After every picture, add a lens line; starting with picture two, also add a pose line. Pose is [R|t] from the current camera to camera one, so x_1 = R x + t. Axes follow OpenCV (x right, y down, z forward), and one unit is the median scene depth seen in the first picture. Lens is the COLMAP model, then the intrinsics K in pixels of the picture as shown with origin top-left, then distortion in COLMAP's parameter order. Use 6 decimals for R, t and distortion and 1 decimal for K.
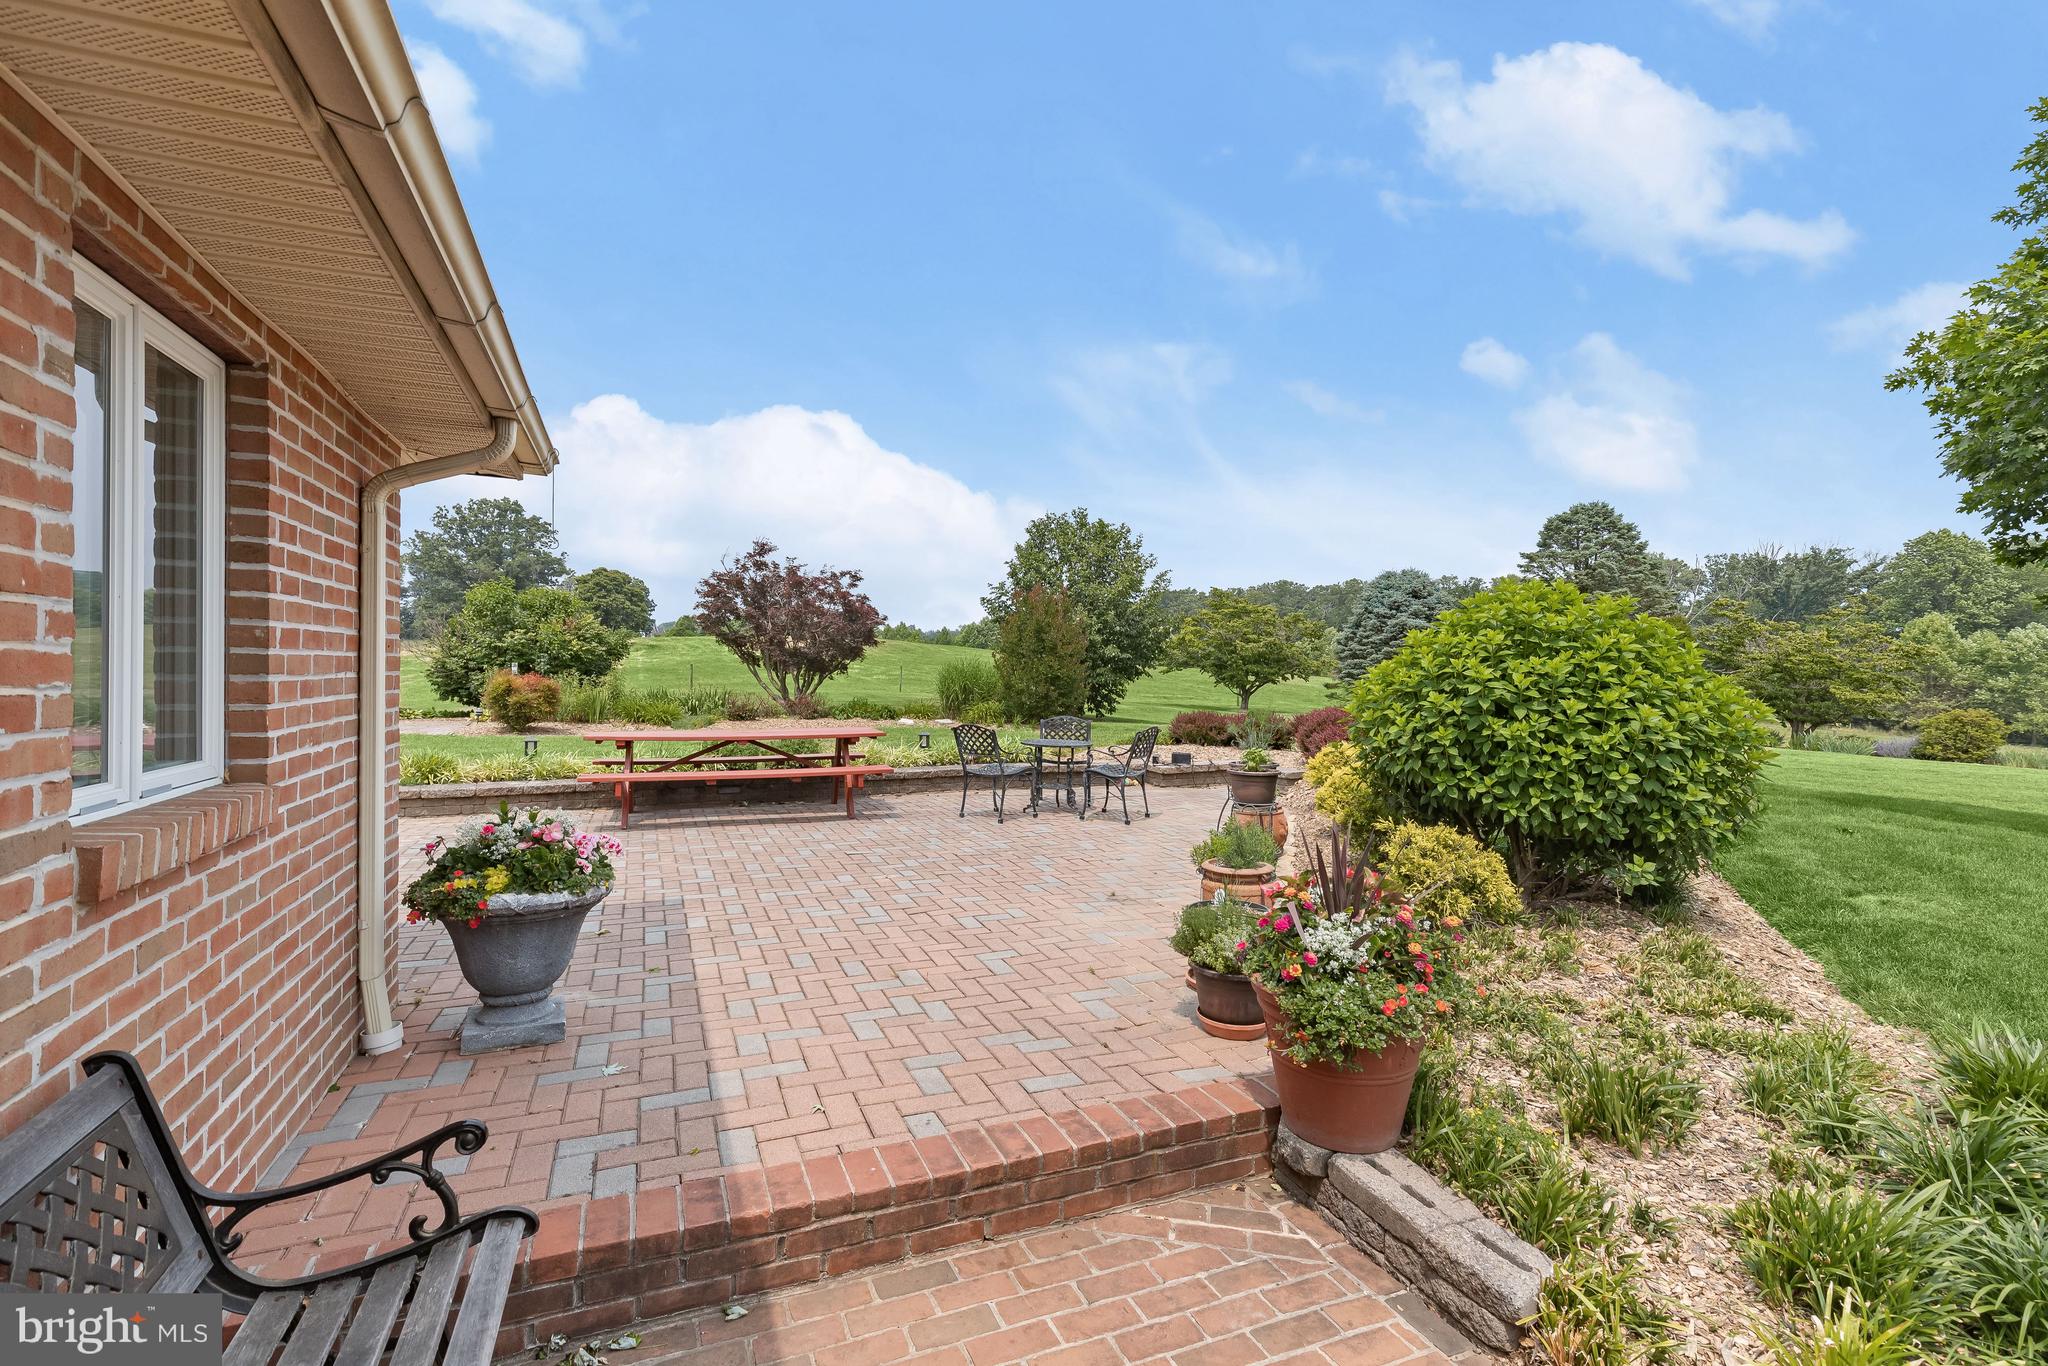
lens RADIAL K [[931.9, 0, 1024.0], [0, 931.9, 683.0], [0, 0, 1]] dist [0.000780, 0.000262]
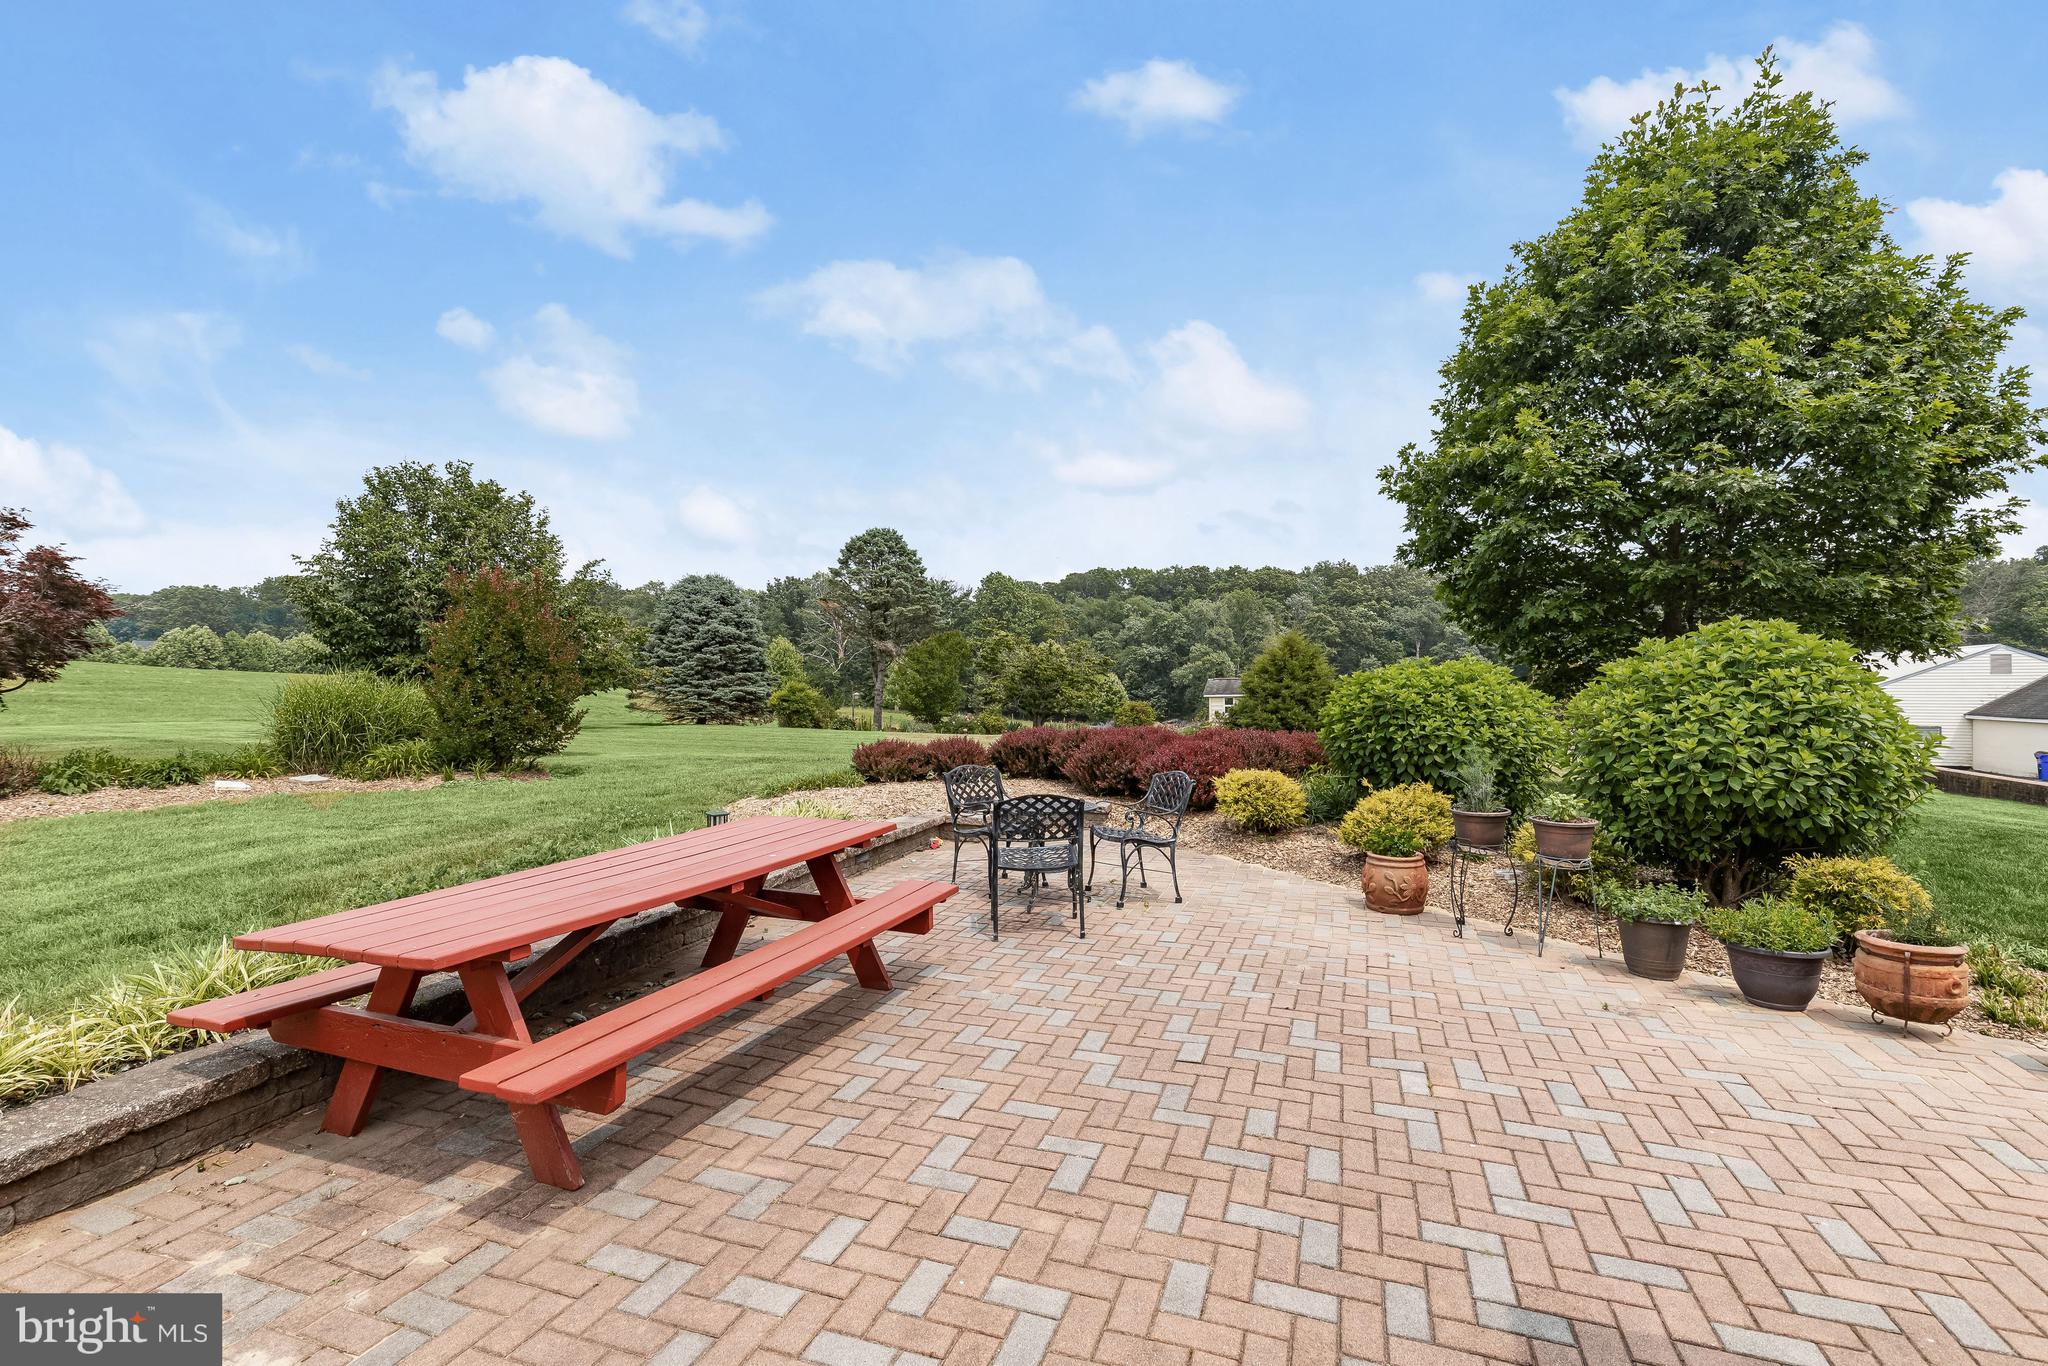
lens RADIAL K [[931.9, 0, 1024.0], [0, 931.9, 683.0], [0, 0, 1]] dist [0.000780, 0.000262]
pose [[0.672124, -0.012674, 0.740330, -0.099828], [0.015173, 0.999879, 0.003342, -0.007624], [-0.740283, 0.008986, 0.672235, 0.113885]]
